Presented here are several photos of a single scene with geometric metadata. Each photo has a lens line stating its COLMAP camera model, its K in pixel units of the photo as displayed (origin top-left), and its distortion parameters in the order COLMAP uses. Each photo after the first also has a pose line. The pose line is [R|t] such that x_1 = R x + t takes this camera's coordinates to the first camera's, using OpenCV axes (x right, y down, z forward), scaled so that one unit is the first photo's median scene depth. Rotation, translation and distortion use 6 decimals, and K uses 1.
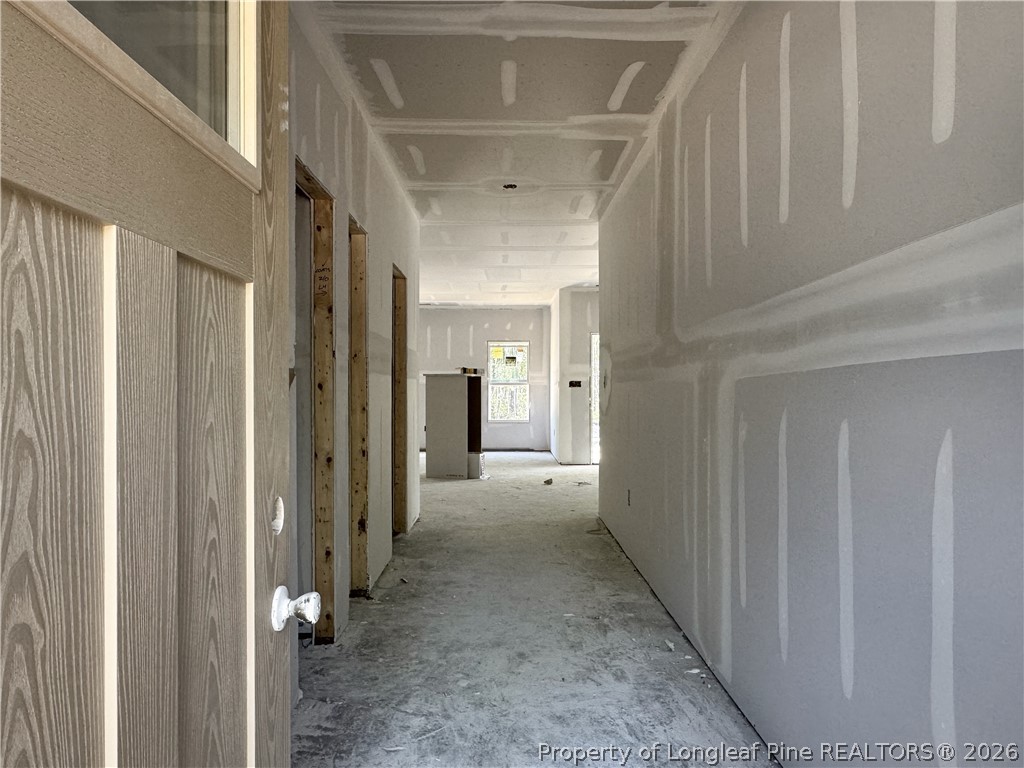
lens RADIAL K [[763.0, 0, 512.3], [0, 763.0, 421.9], [0, 0, 1]] dist [-0.000518, 0.000985]
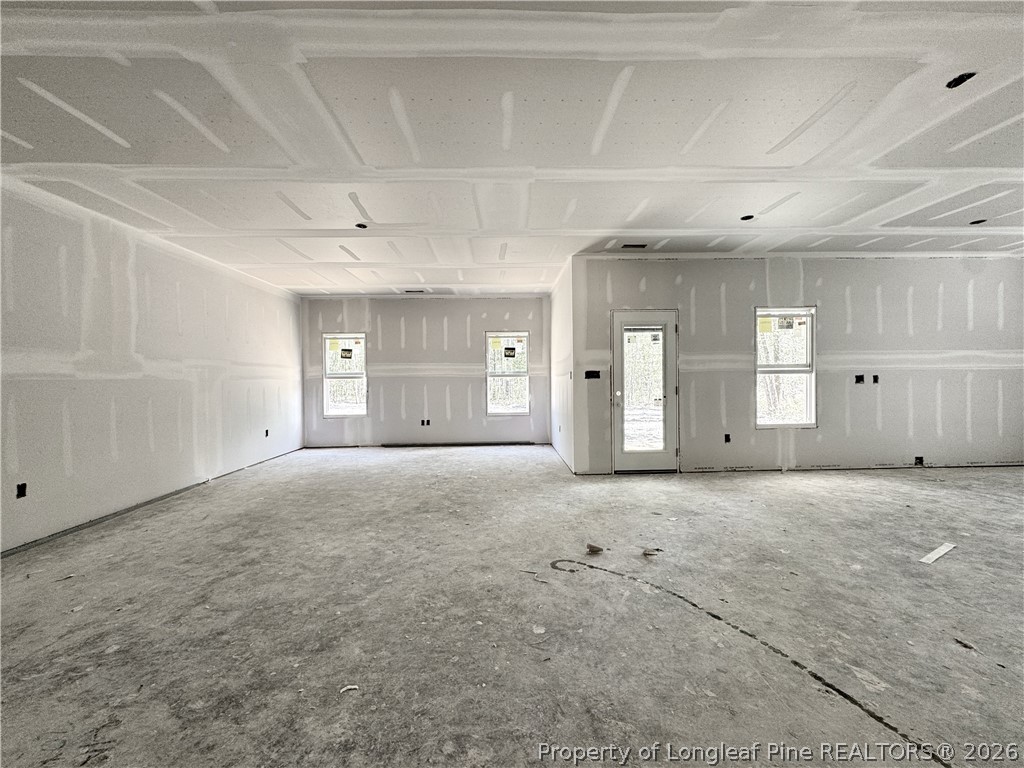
lens RADIAL K [[408.2, 0, 513.5], [0, 408.2, 383.0], [0, 0, 1]] dist [-0.002842, 0.000273]
pose [[0.999799, -0.010152, 0.017301, -0.006792], [0.010733, 0.999370, -0.033831, -0.023205], [-0.016947, 0.034009, 0.999278, 0.486418]]
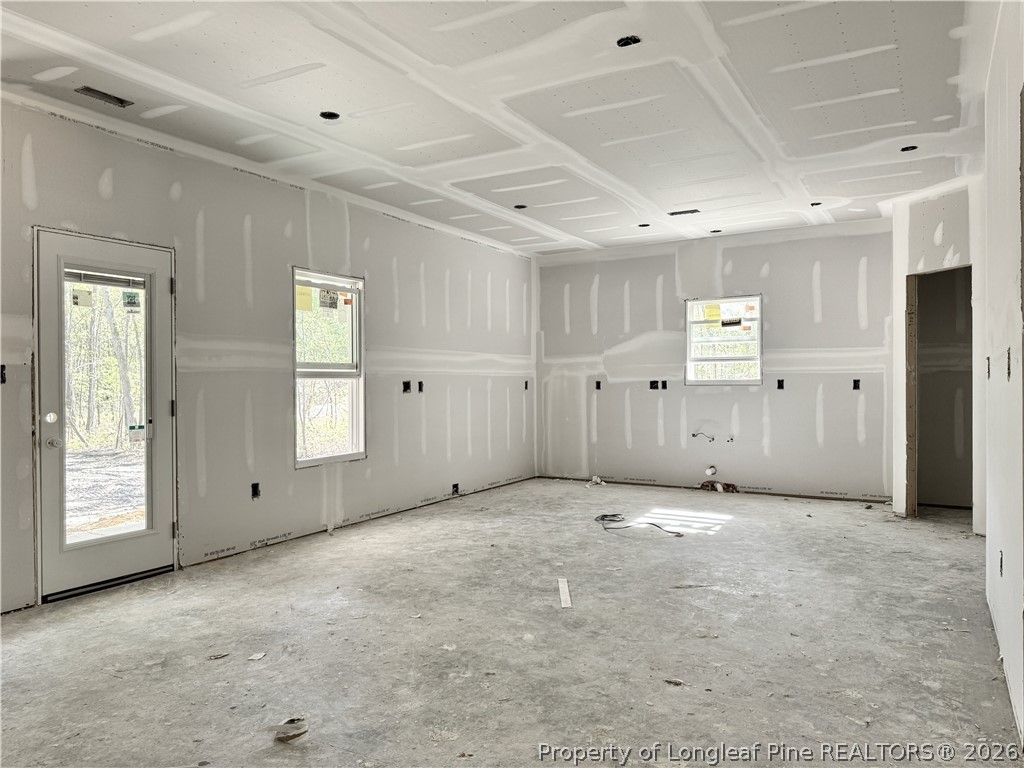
lens RADIAL K [[719.4, 0, 512.1], [0, 719.4, 386.4], [0, 0, 1]] dist [0.067272, -0.087028]
pose [[0.510689, -0.007052, 0.859736, -0.058759], [0.044251, 0.998857, -0.018092, -0.024248], [-0.858626, 0.047284, 0.510418, 0.545713]]
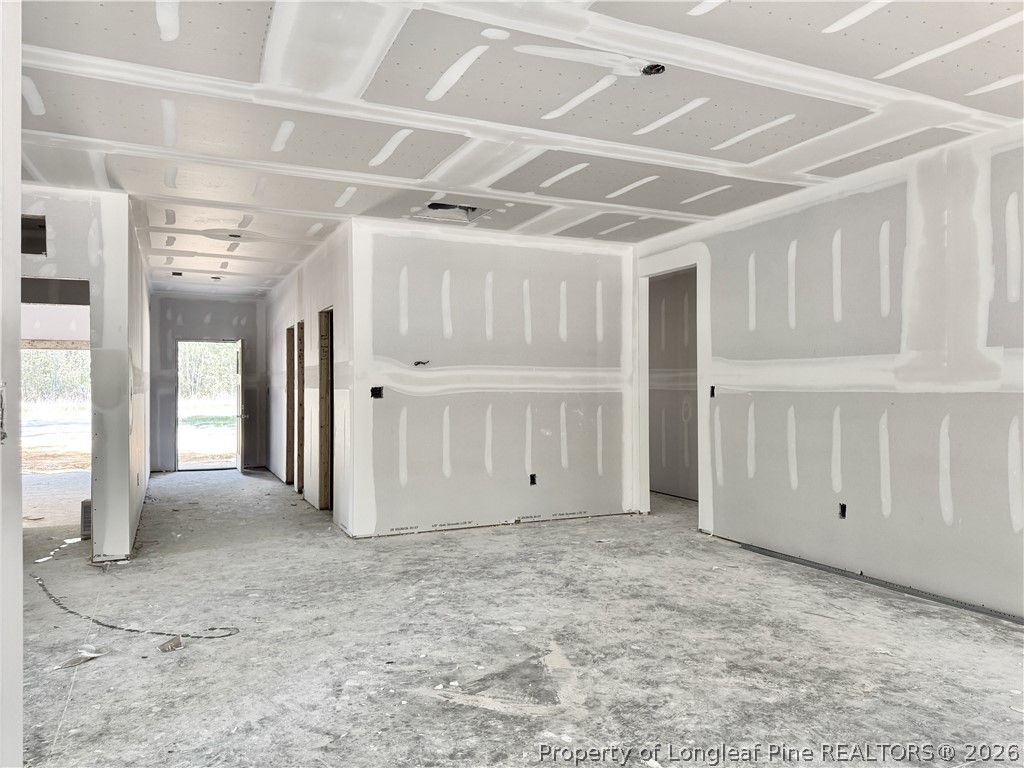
lens RADIAL K [[719.4, 0, 512.1], [0, 719.4, 386.4], [0, 0, 1]] dist [0.067272, -0.087028]
pose [[-0.911687, 0.003424, -0.410870, 0.030366], [-0.014706, 0.999053, 0.040958, -0.049367], [0.410621, 0.043383, -0.910773, 0.955013]]
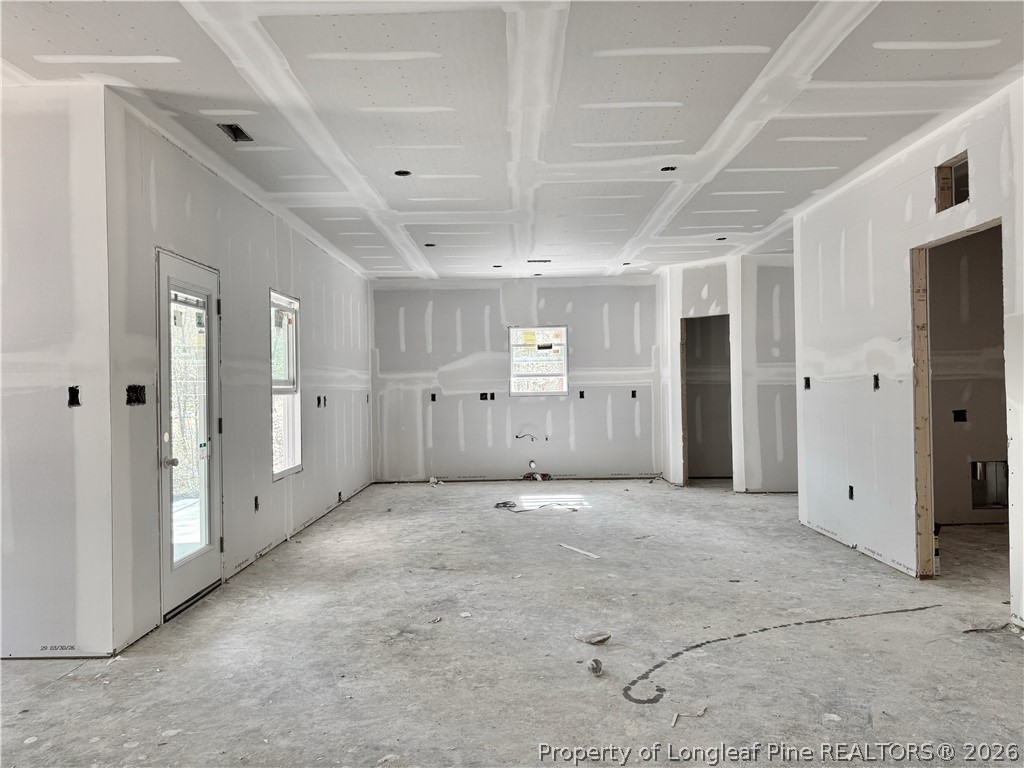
lens RADIAL K [[719.4, 0, 512.1], [0, 719.4, 386.4], [0, 0, 1]] dist [0.067272, -0.087028]
pose [[0.013120, 0.004545, 0.999904, -0.187378], [0.062344, 0.998040, -0.005354, -0.034870], [-0.997968, 0.062409, 0.012811, 0.701626]]
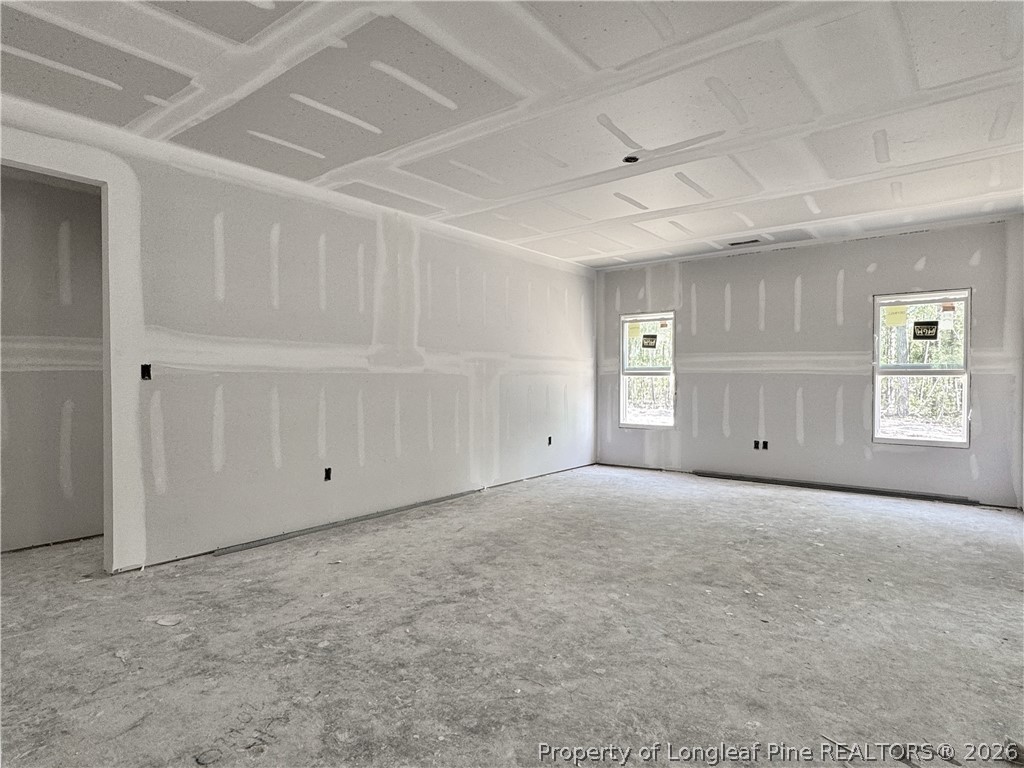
lens RADIAL K [[572.4, 0, 509.9], [0, 572.4, 384.8], [0, 0, 1]] dist [-0.003298, 0.000128]
pose [[0.775023, 0.009753, -0.631858, 0.025622], [-0.031056, 0.999261, -0.022668, -0.023797], [0.631169, 0.037192, 0.774753, 0.515339]]
